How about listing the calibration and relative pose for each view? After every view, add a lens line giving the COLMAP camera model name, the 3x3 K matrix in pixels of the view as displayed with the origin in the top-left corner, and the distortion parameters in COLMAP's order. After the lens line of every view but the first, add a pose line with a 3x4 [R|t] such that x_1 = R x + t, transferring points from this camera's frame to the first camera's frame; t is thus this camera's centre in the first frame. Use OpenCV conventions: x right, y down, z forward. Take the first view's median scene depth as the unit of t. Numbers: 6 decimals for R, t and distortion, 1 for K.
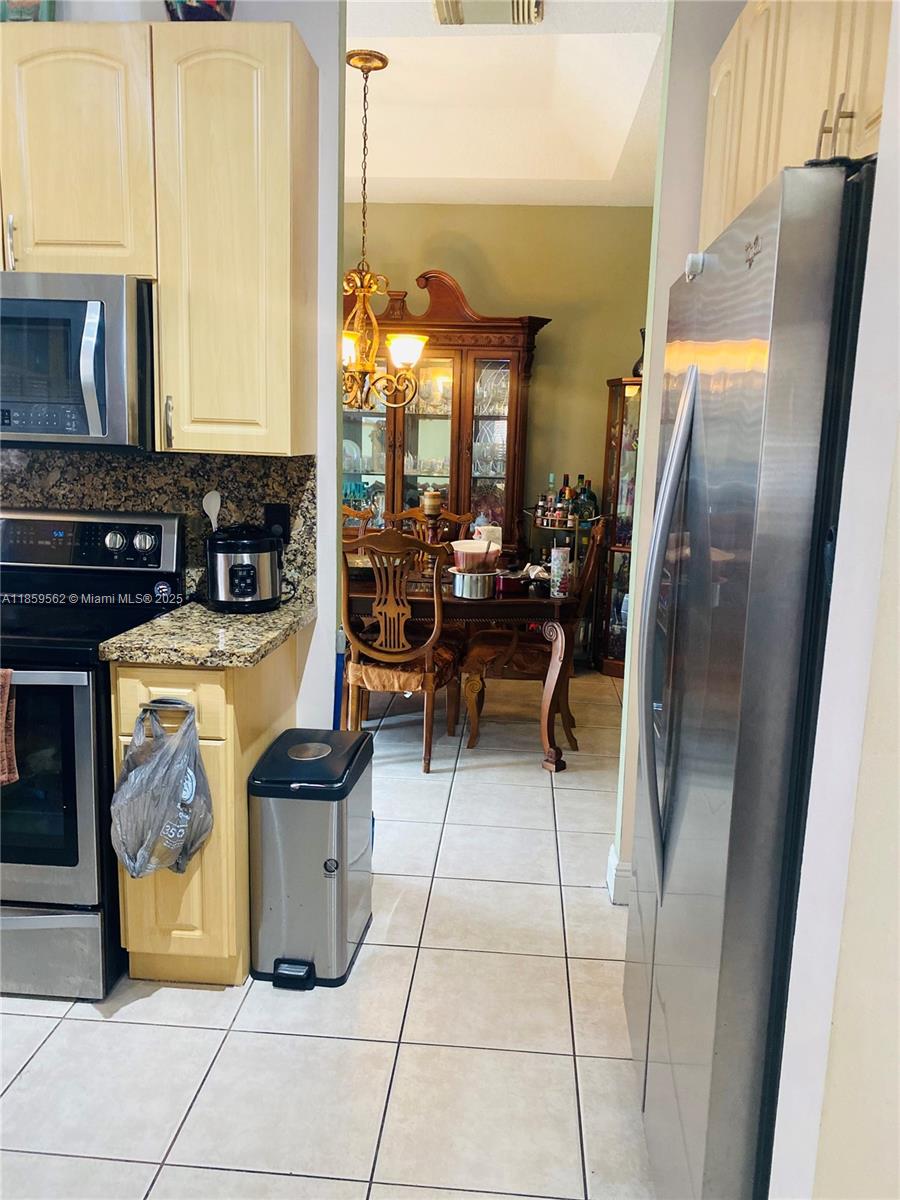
lens RADIAL K [[920.1, 0, 441.2], [0, 920.1, 590.4], [0, 0, 1]] dist [0.036249, -0.035652]
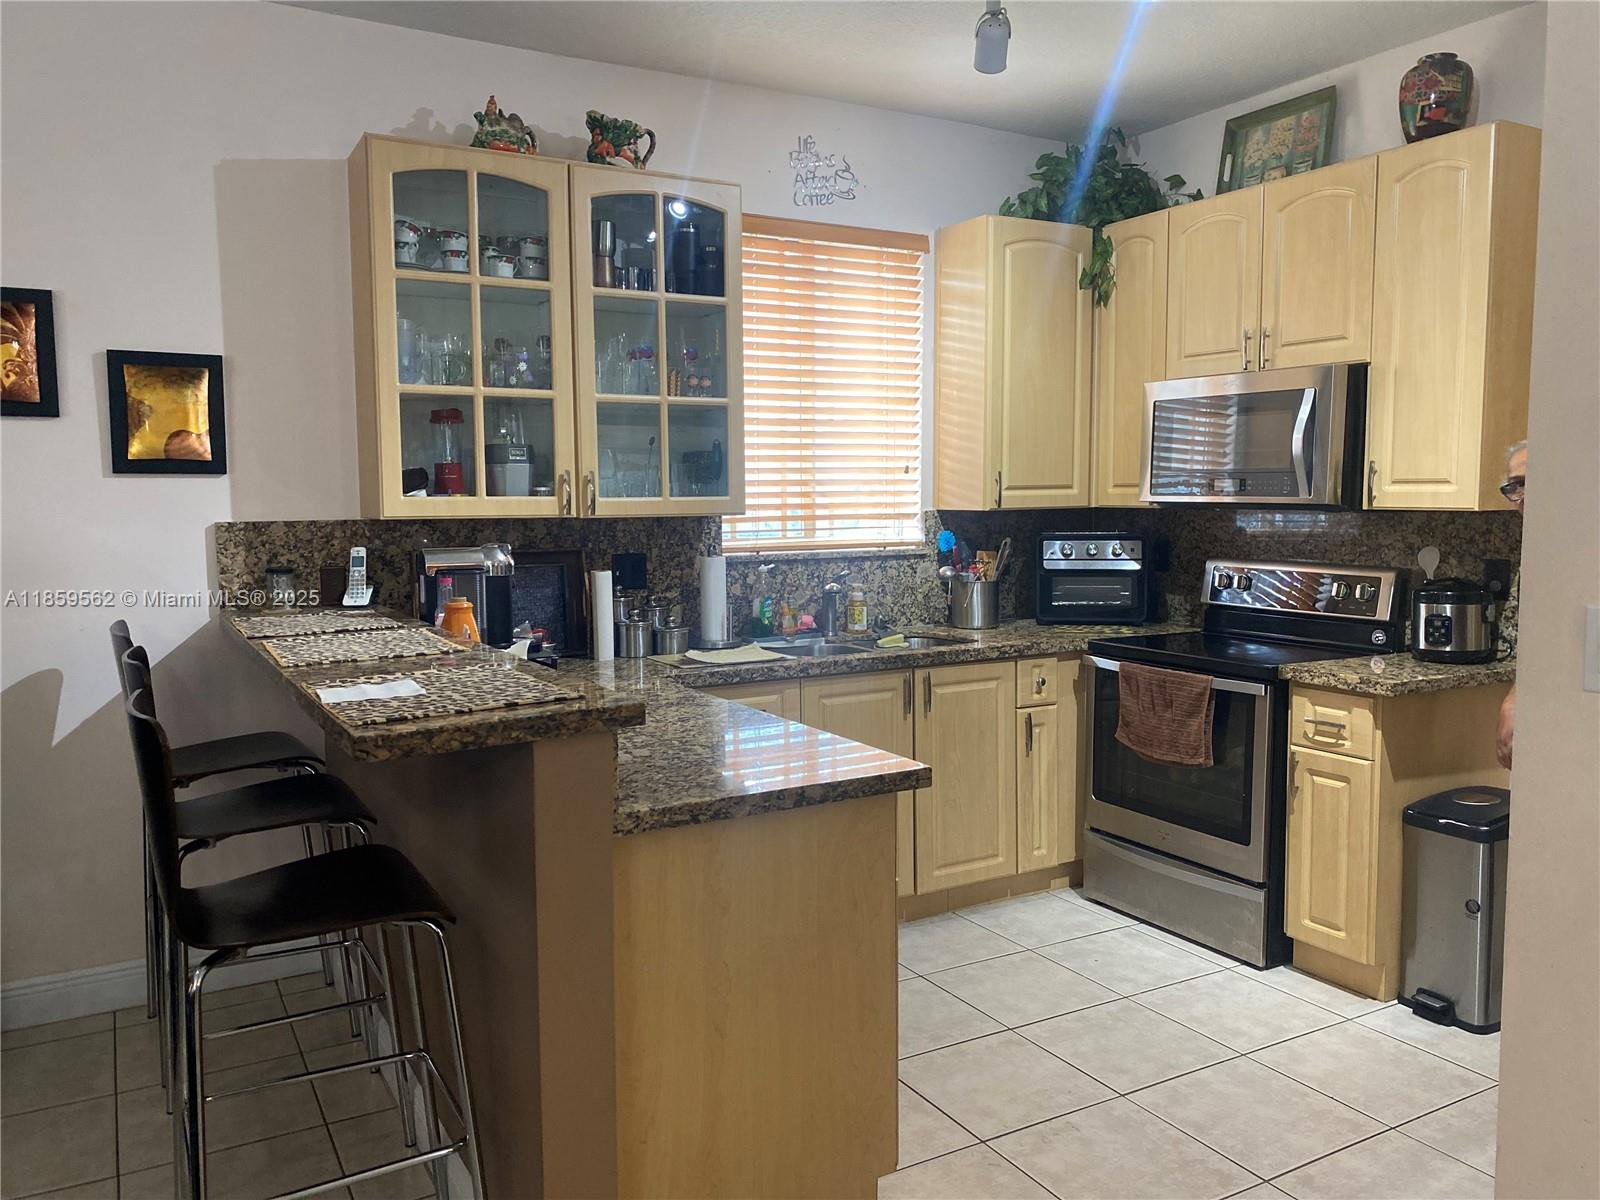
lens RADIAL K [[1226.8, 0, 799.2], [0, 1226.8, 589.5], [0, 0, 1]] dist [0.036249, -0.035652]
pose [[0.560393, 0.035032, -0.827486, 0.569996], [-0.118128, 0.992271, -0.037991, 0.087737], [0.819759, 0.119039, 0.560200, -0.409978]]
